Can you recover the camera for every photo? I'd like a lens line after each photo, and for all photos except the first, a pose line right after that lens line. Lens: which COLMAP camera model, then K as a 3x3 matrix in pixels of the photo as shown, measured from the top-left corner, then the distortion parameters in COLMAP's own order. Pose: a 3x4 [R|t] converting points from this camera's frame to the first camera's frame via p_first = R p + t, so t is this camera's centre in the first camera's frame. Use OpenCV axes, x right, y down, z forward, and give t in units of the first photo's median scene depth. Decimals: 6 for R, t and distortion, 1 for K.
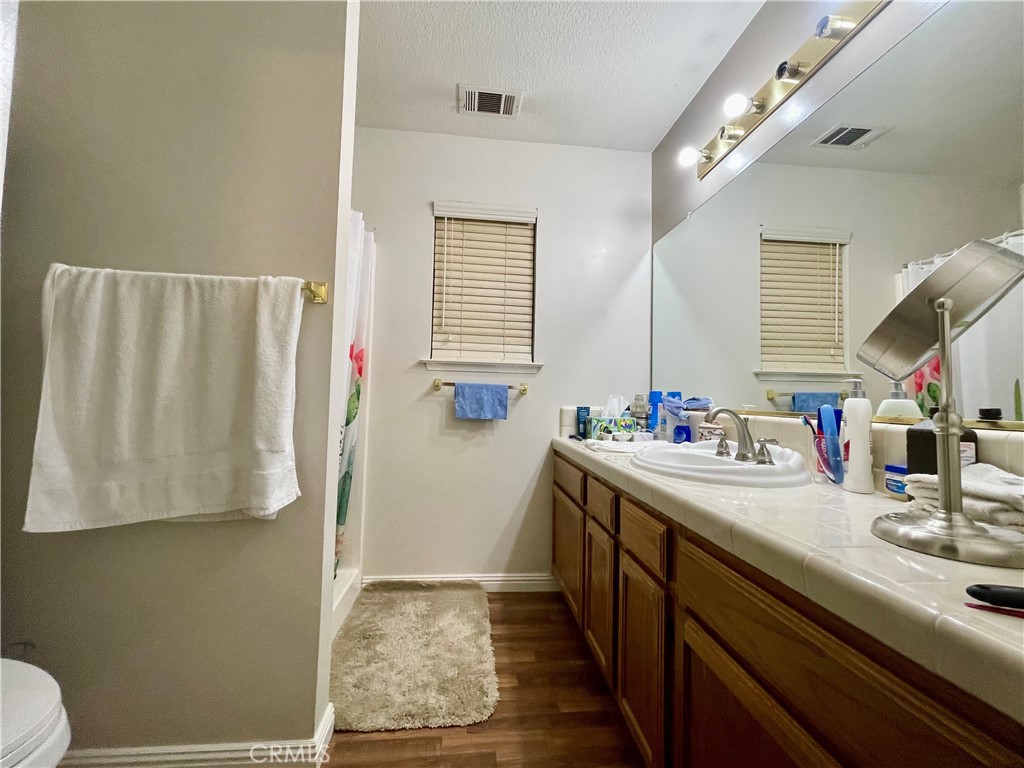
lens RADIAL K [[412.5, 0, 507.6], [0, 412.5, 380.3], [0, 0, 1]] dist [-0.002475, 0.000465]
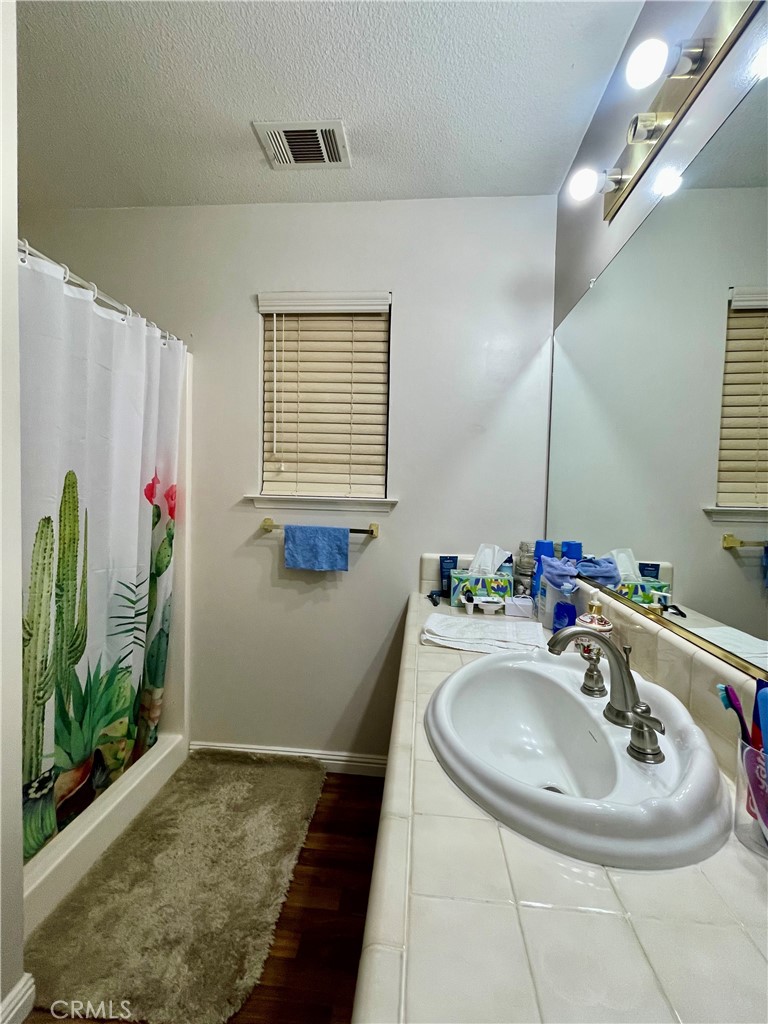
lens RADIAL K [[412.5, 0, 387.2], [0, 412.5, 509.3], [0, 0, 1]] dist [-0.002475, 0.000465]
pose [[0.983530, 0.006503, -0.180627, 0.214432], [0.008798, 0.996445, 0.083780, -0.089445], [0.180530, -0.083990, 0.979977, 0.243199]]
